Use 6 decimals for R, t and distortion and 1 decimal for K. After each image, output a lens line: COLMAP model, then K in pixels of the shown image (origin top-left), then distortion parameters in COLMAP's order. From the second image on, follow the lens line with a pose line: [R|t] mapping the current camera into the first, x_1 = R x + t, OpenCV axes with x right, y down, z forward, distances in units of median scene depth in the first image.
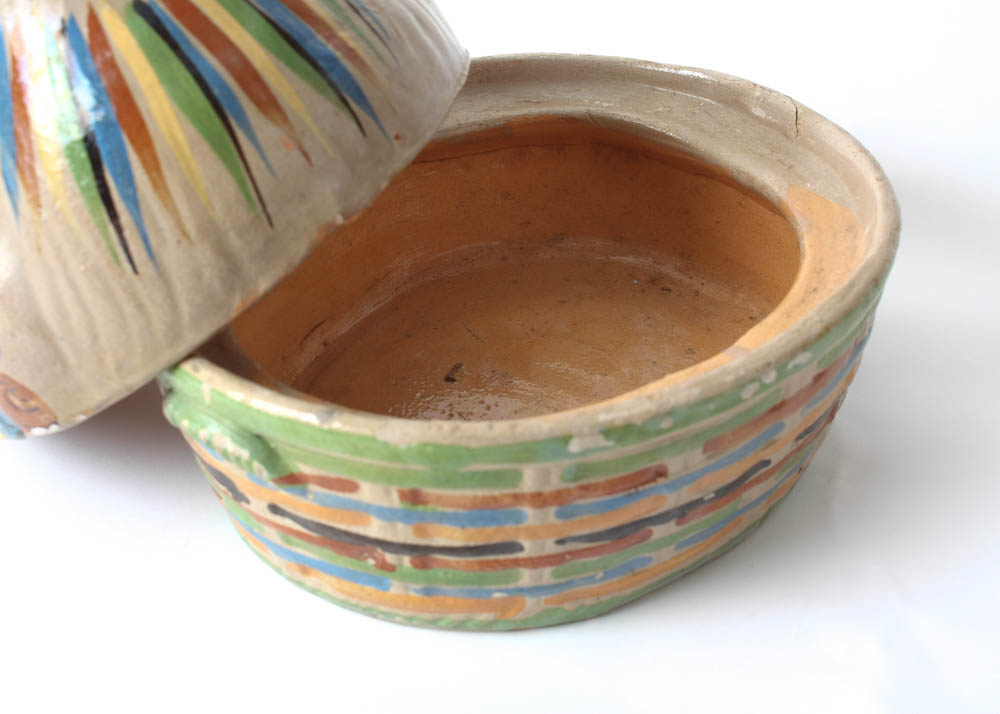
lens RADIAL K [[1665.0, 0, 503.4], [0, 1665.0, 356.7], [0, 0, 1]] dist [-0.020723, 0.000000]
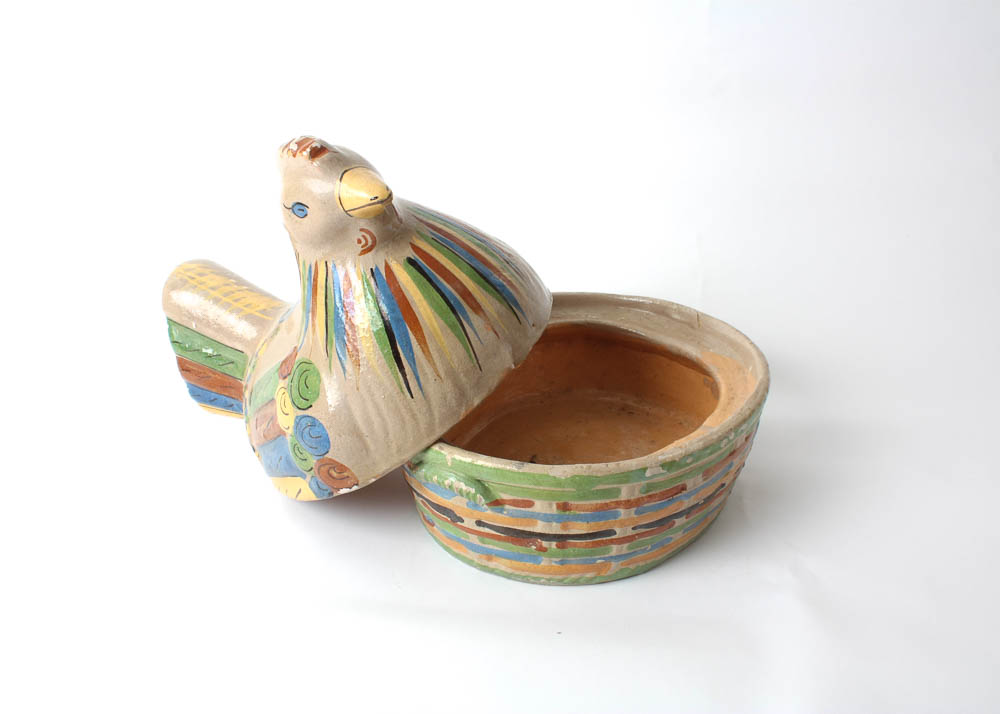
lens RADIAL K [[1006.0, 0, 497.7], [0, 1006.0, 355.7], [0, 0, 1]] dist [-0.104546, 0.000000]
pose [[0.991155, -0.041804, 0.125950, -0.257671], [0.061118, 0.986237, -0.153625, 0.082347], [-0.117794, 0.159964, 0.980069, -0.143136]]
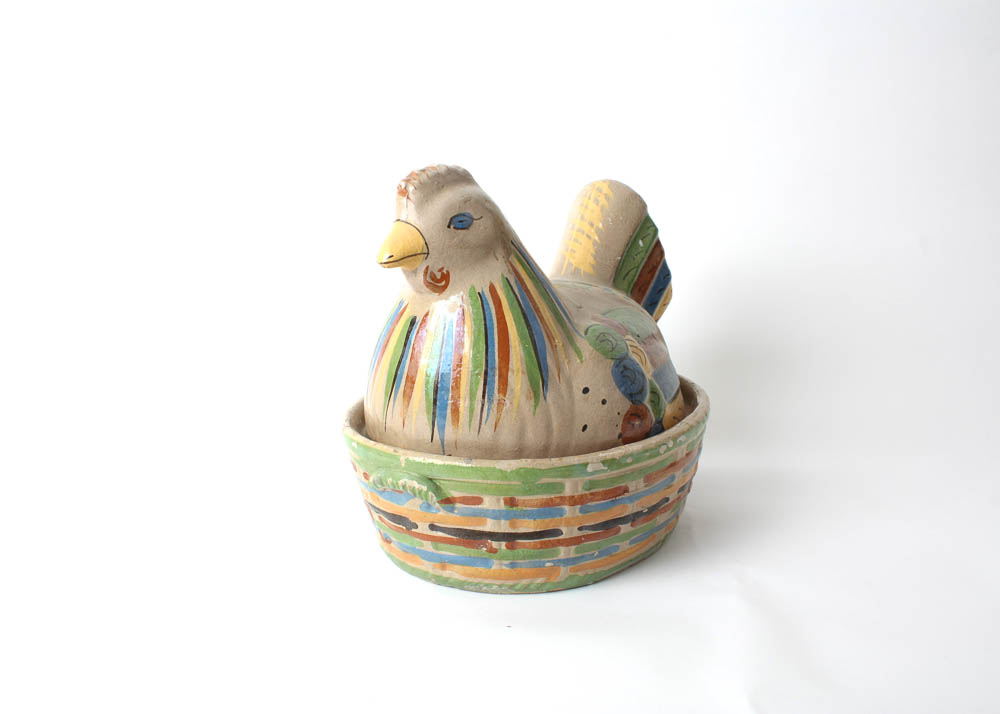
lens RADIAL K [[1006.0, 0, 500.1], [0, 1006.0, 354.2], [0, 0, 1]] dist [-0.104546, 0.000000]
pose [[0.989064, -0.024912, 0.145367, -0.230966], [0.074667, 0.934564, -0.347872, 0.326378], [-0.127188, 0.354922, 0.926204, -0.182349]]
